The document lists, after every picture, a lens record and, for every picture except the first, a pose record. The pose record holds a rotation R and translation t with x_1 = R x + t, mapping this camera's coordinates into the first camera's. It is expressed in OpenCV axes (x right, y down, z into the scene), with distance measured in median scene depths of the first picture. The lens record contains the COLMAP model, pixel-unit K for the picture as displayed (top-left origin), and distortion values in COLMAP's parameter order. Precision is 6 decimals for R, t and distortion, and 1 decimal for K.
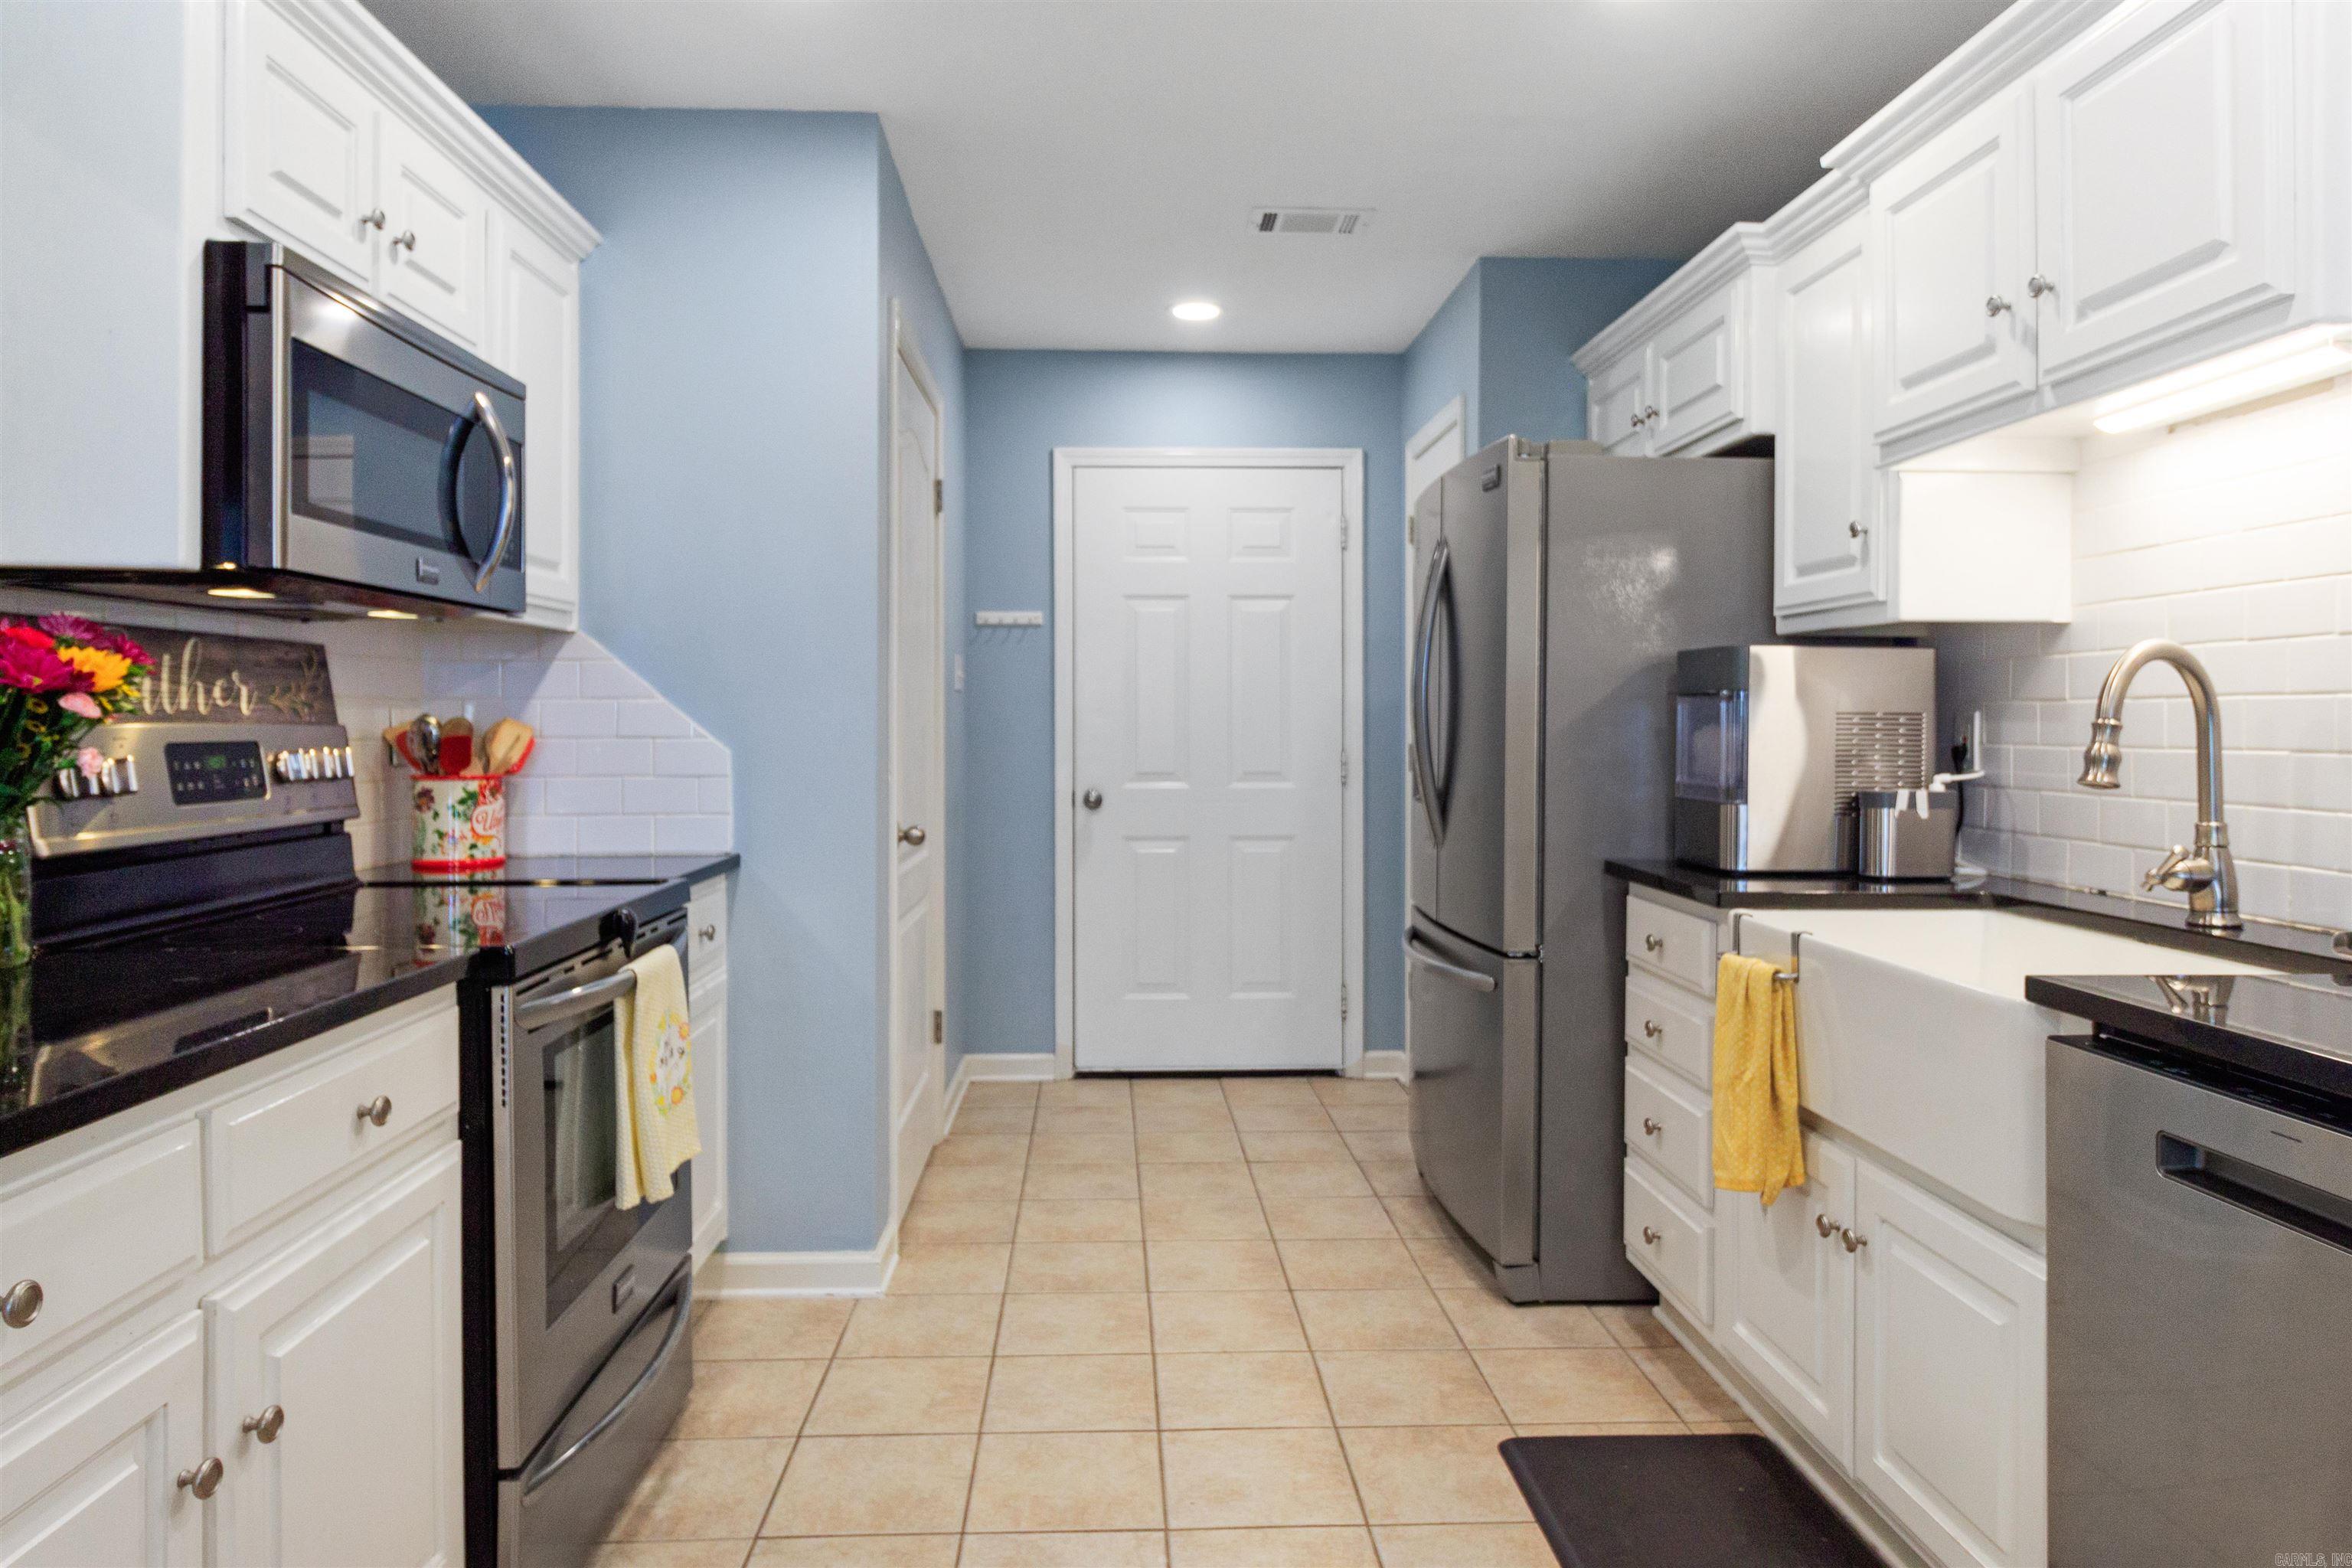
lens RADIAL K [[1414.9, 0, 1173.3], [0, 1414.9, 719.4], [0, 0, 1]] dist [-0.007269, -0.000866]
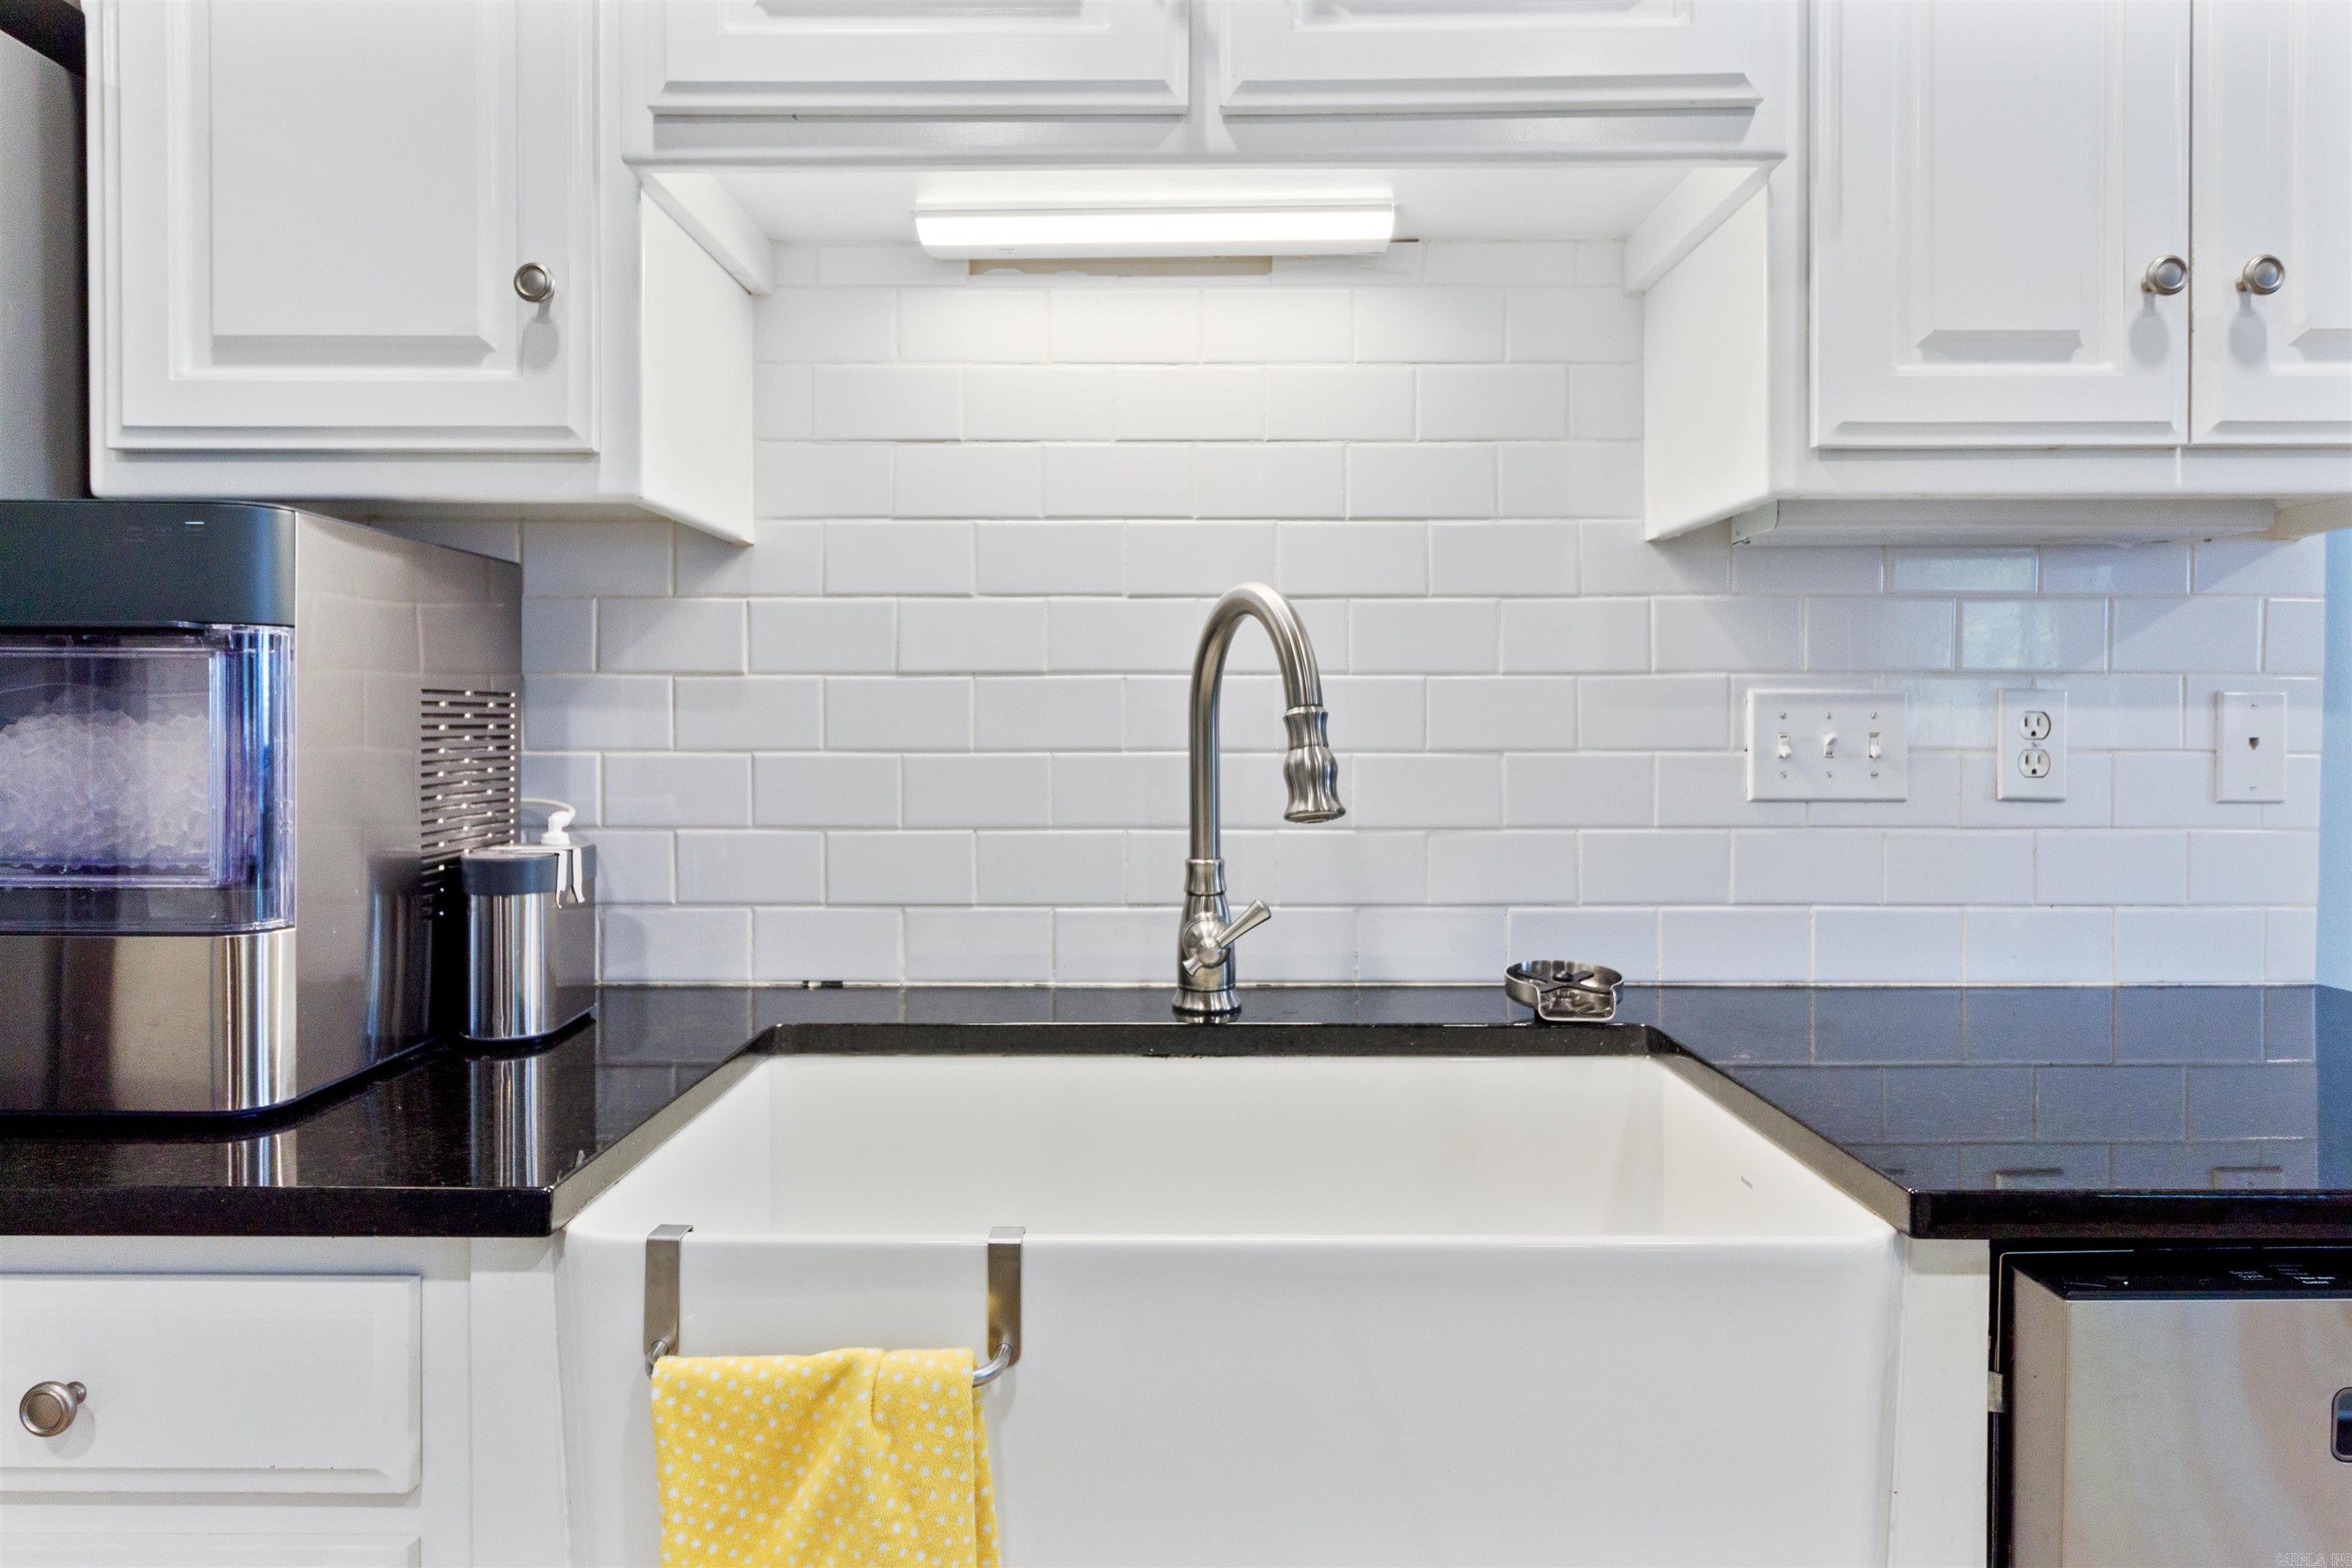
lens RADIAL K [[1414.9, 0, 1173.3], [0, 1414.9, 719.4], [0, 0, 1]] dist [-0.007269, -0.000866]
pose [[0.042167, -0.009211, 0.999068, 0.053020], [-0.000754, 0.999957, 0.009251, -0.000115], [-0.999110, -0.001143, 0.042158, 0.976486]]
